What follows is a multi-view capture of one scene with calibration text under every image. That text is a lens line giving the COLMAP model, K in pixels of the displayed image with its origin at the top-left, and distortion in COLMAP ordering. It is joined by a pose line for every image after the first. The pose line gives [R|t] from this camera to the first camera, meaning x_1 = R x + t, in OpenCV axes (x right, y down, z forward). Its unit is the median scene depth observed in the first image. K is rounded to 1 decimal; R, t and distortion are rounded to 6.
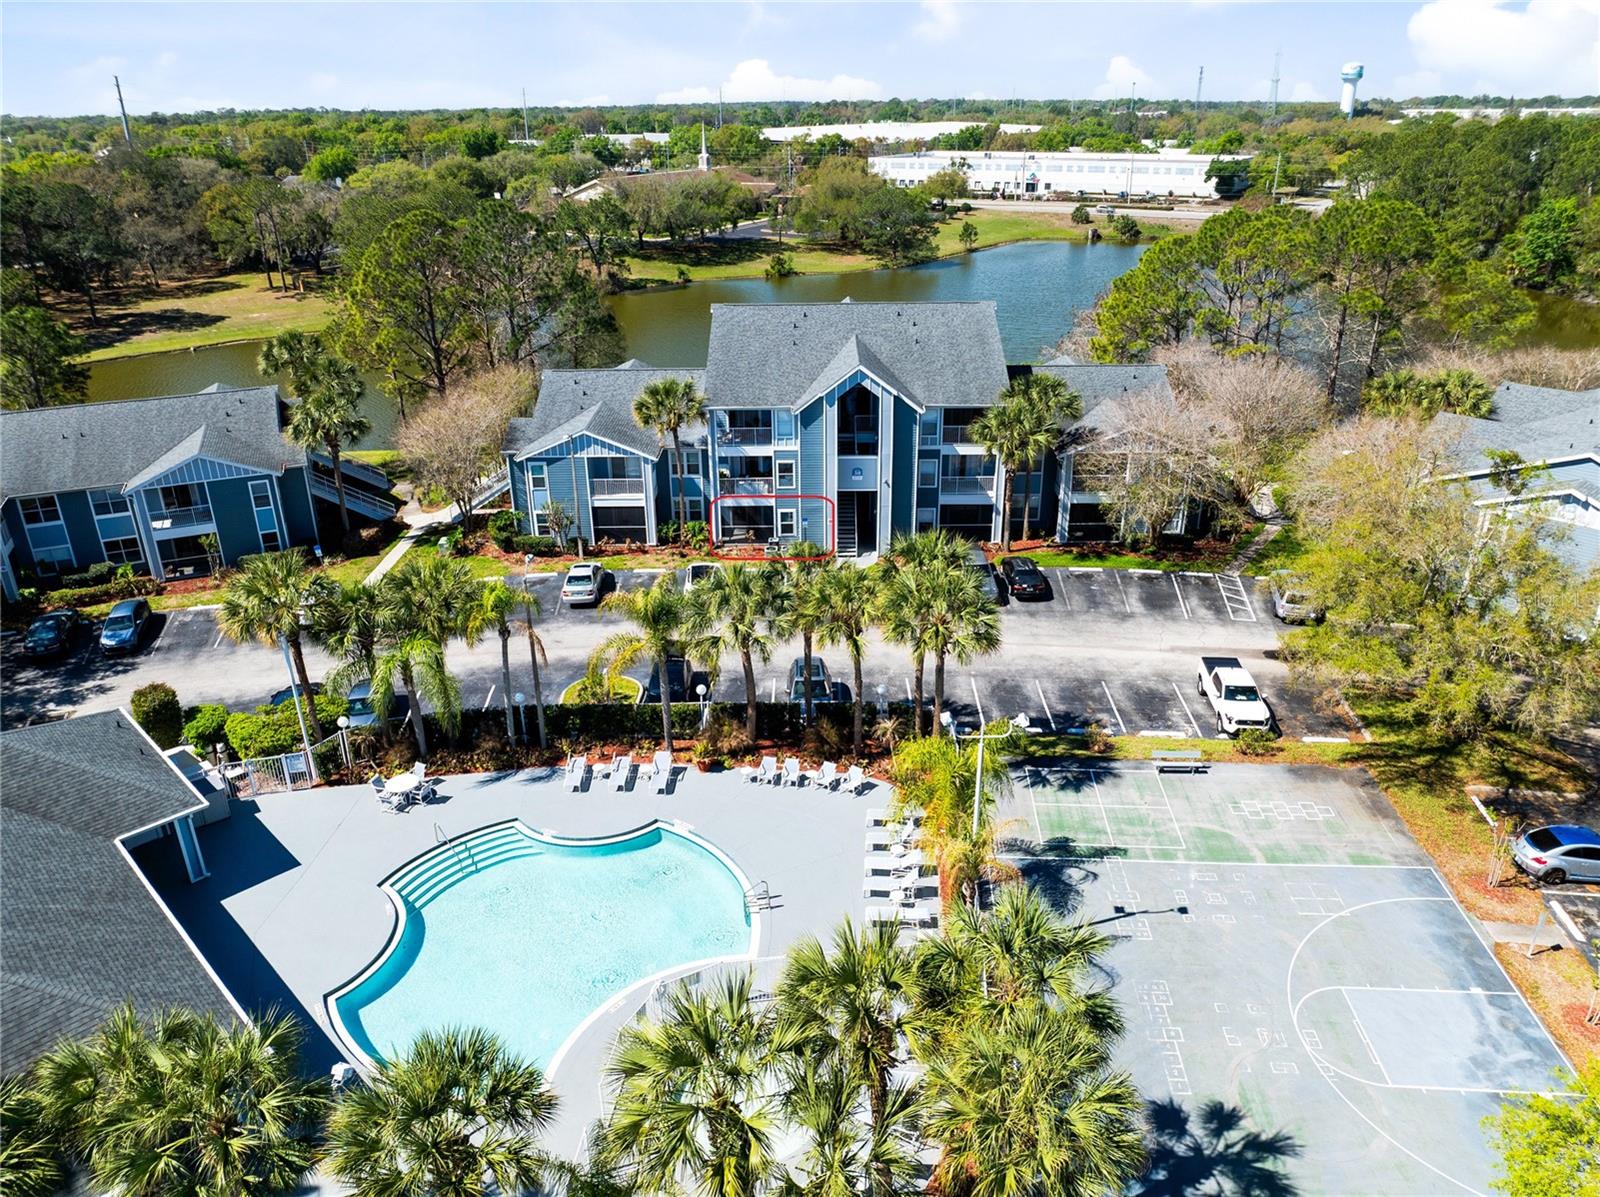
lens RADIAL K [[1121.0, 0, 794.9], [0, 1121.0, 618.5], [0, 0, 1]] dist [-0.049993, 0.016773]
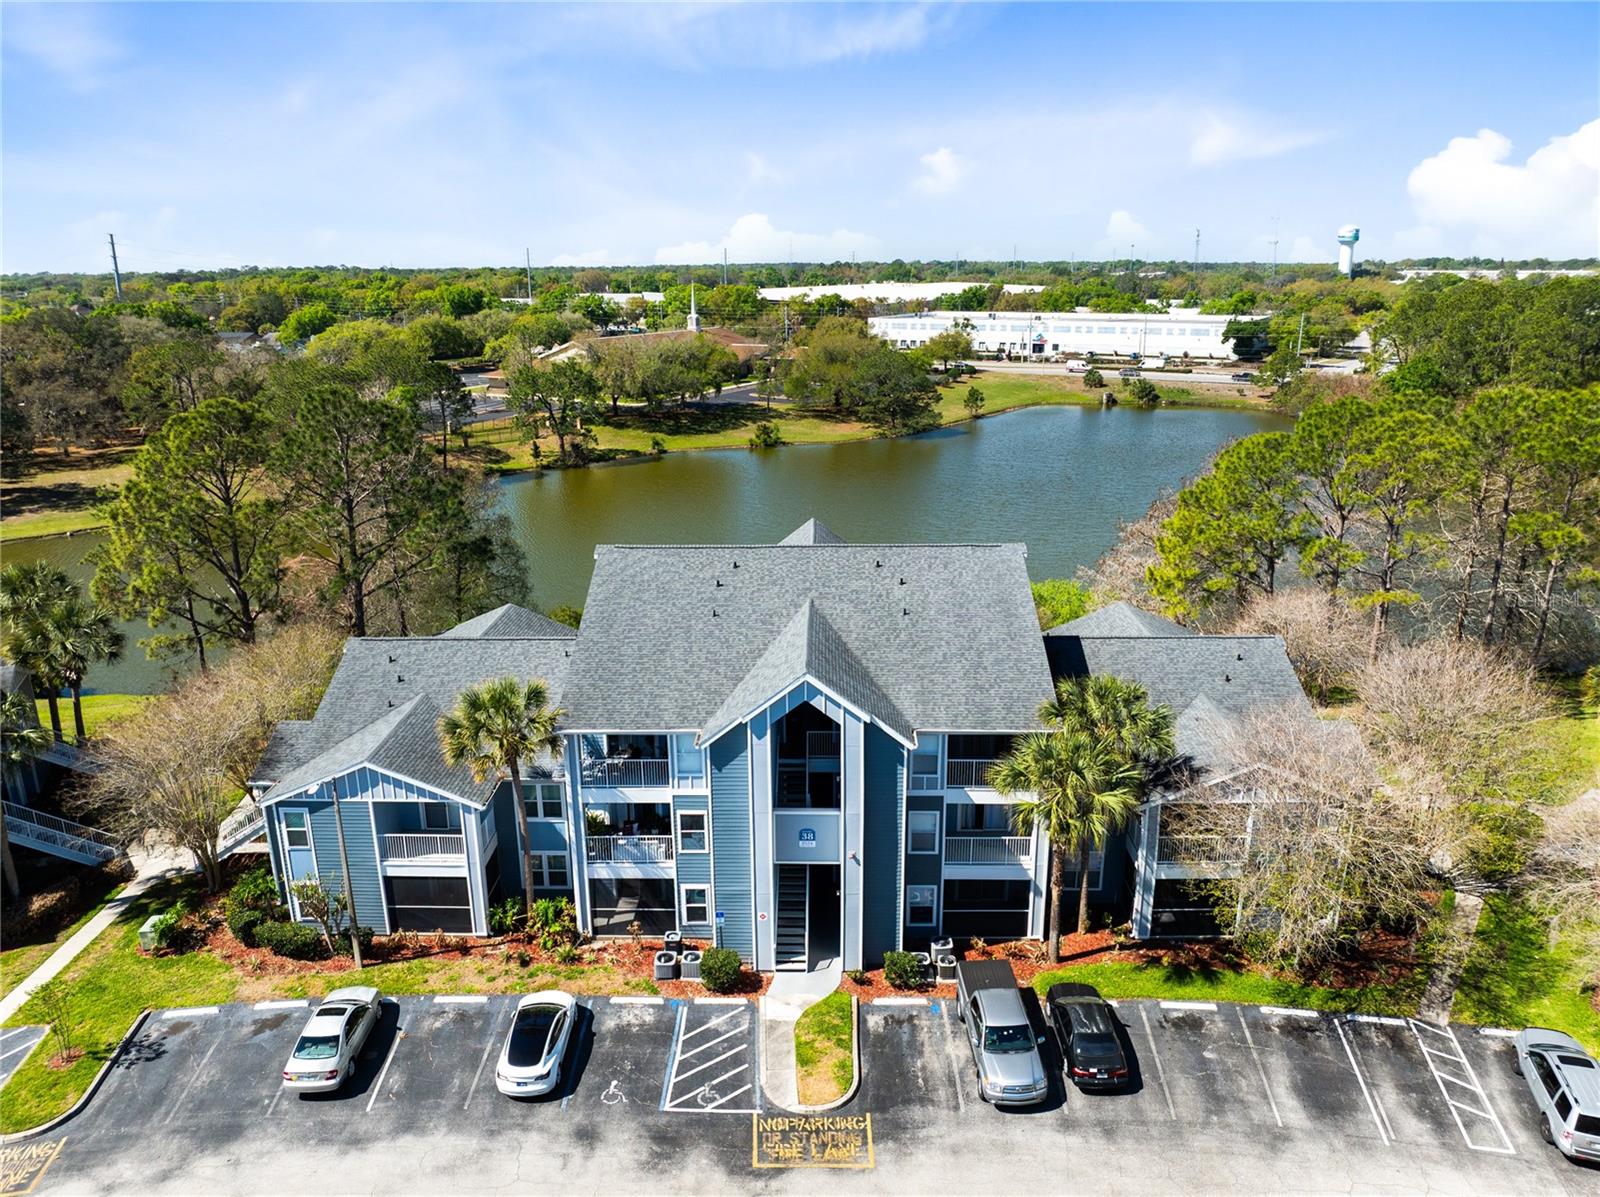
lens RADIAL K [[1072.1, 0, 800.0], [0, 1072.1, 598.5], [0, 0, 1]] dist [-0.035740, -0.004652]
pose [[0.999955, 0.005438, -0.007719, 0.027613], [-0.006411, 0.991217, -0.132092, -0.089888], [0.006933, 0.132136, 0.991207, 0.200563]]
